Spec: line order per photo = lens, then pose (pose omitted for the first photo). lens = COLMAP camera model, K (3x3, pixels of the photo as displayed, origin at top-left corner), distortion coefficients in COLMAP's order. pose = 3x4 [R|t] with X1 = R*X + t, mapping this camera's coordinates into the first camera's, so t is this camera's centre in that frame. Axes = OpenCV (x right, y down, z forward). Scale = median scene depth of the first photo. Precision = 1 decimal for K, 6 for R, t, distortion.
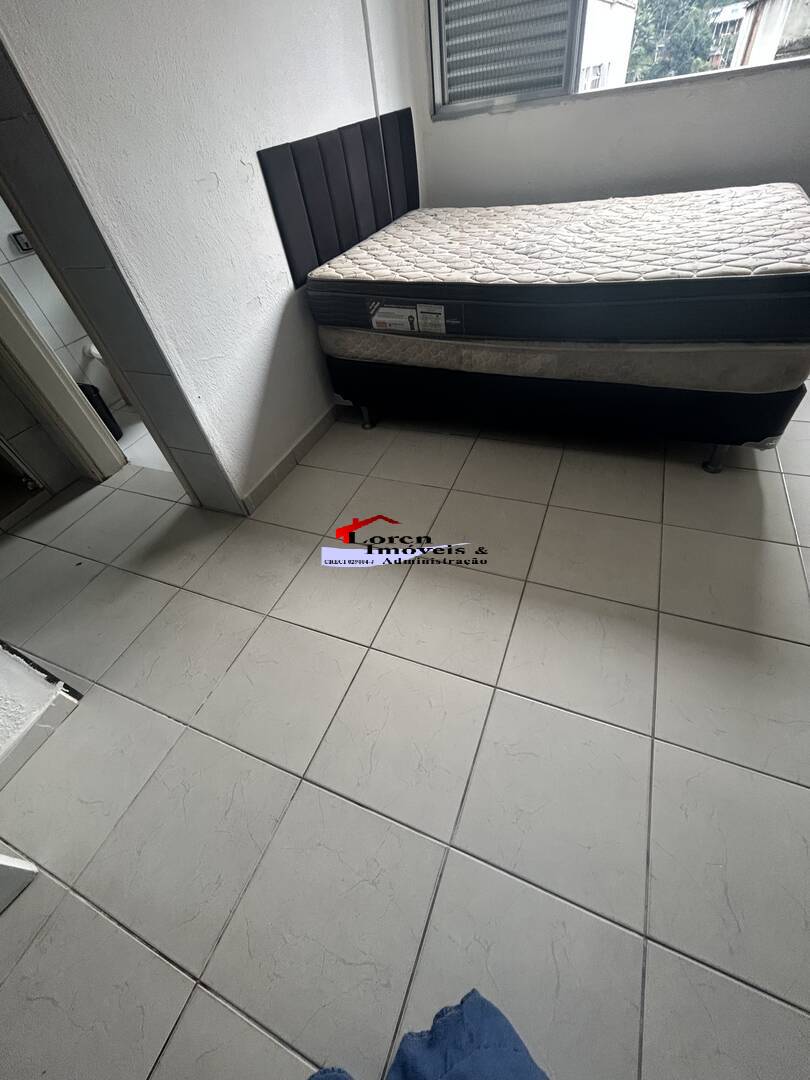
lens RADIAL K [[439.2, 0, 407.4], [0, 439.2, 537.6], [0, 0, 1]] dist [-0.001982, 0.000861]
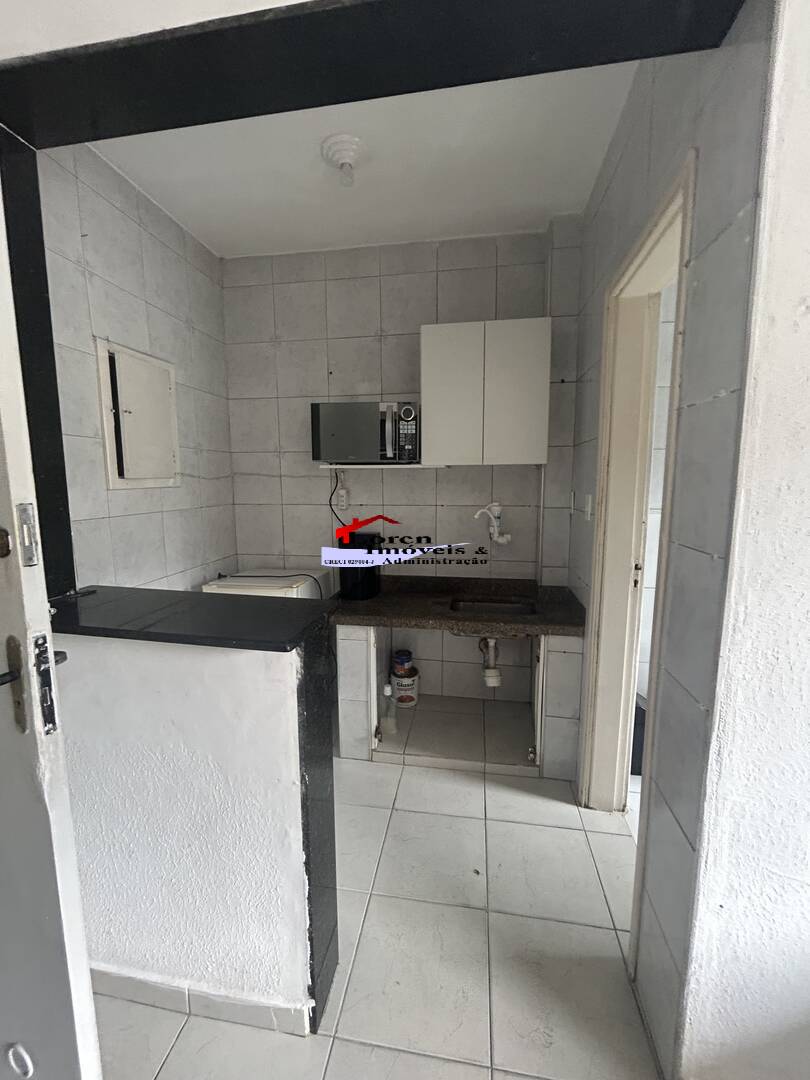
lens RADIAL K [[439.2, 0, 405.4], [0, 439.2, 543.1], [0, 0, 1]] dist [-0.001982, 0.000861]
pose [[0.229772, 0.253227, -0.939724, -0.119324], [-0.710061, 0.703957, 0.016078, -0.318409], [0.665596, 0.663567, 0.341556, 0.161740]]
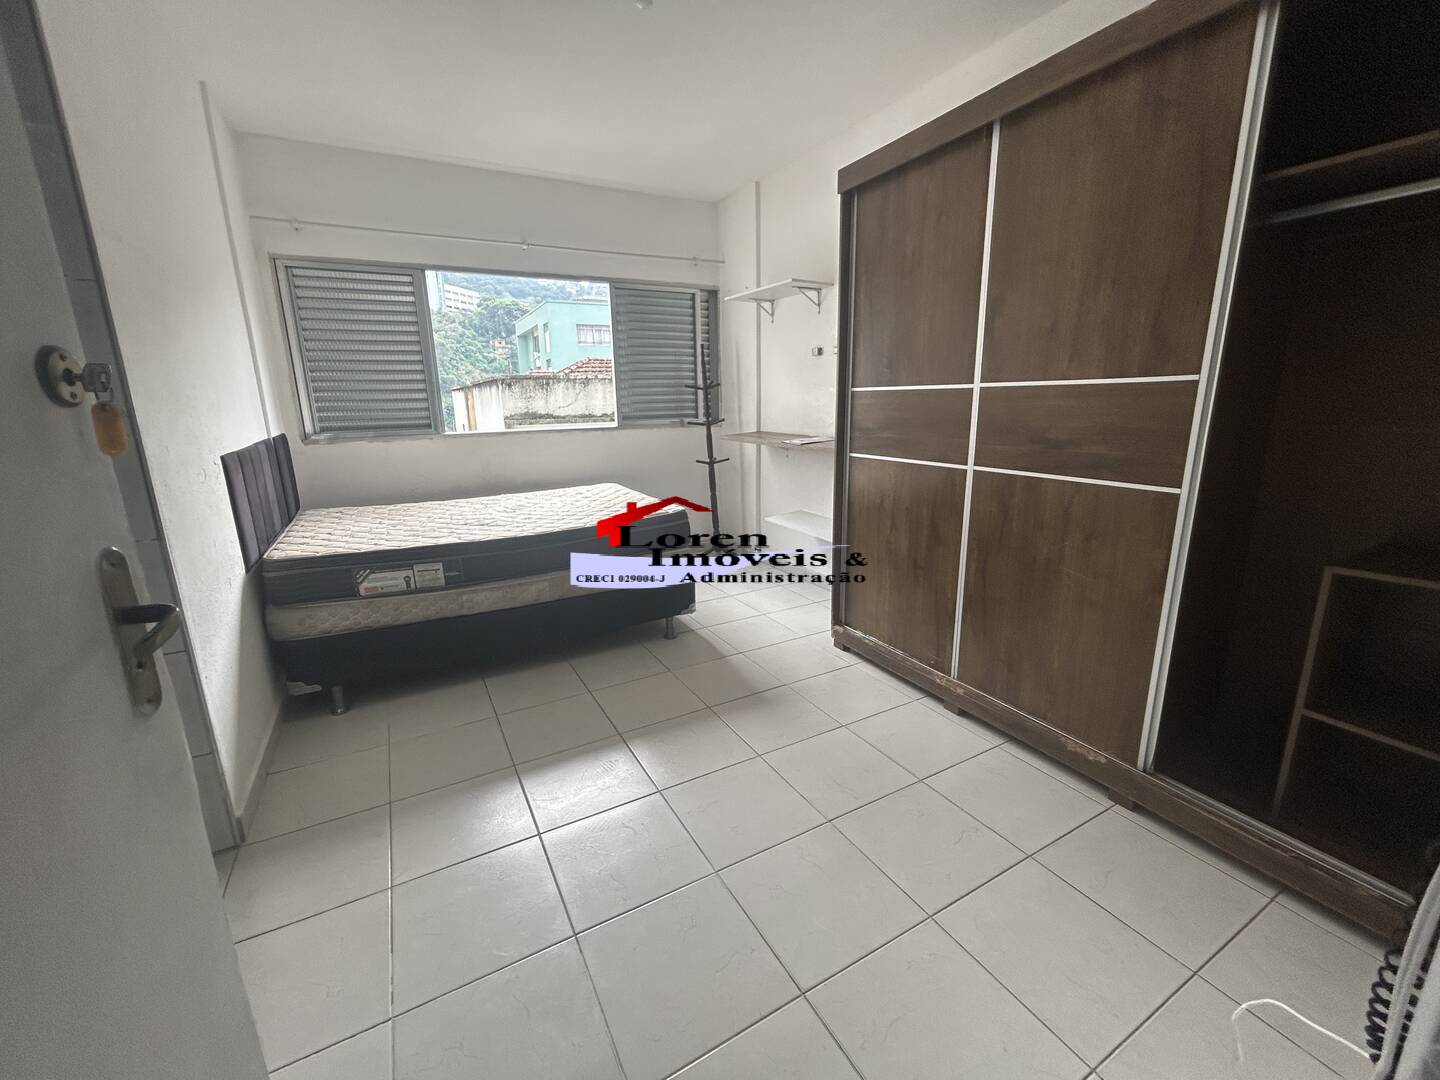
lens RADIAL K [[585.6, 0, 719.3], [0, 585.6, 533.2], [0, 0, 1]] dist [-0.001982, 0.000861]
pose [[0.617794, -0.068541, 0.783347, -0.609181], [0.518461, 0.784493, -0.340248, 0.280983], [-0.591210, 0.616338, 0.520191, -0.244848]]
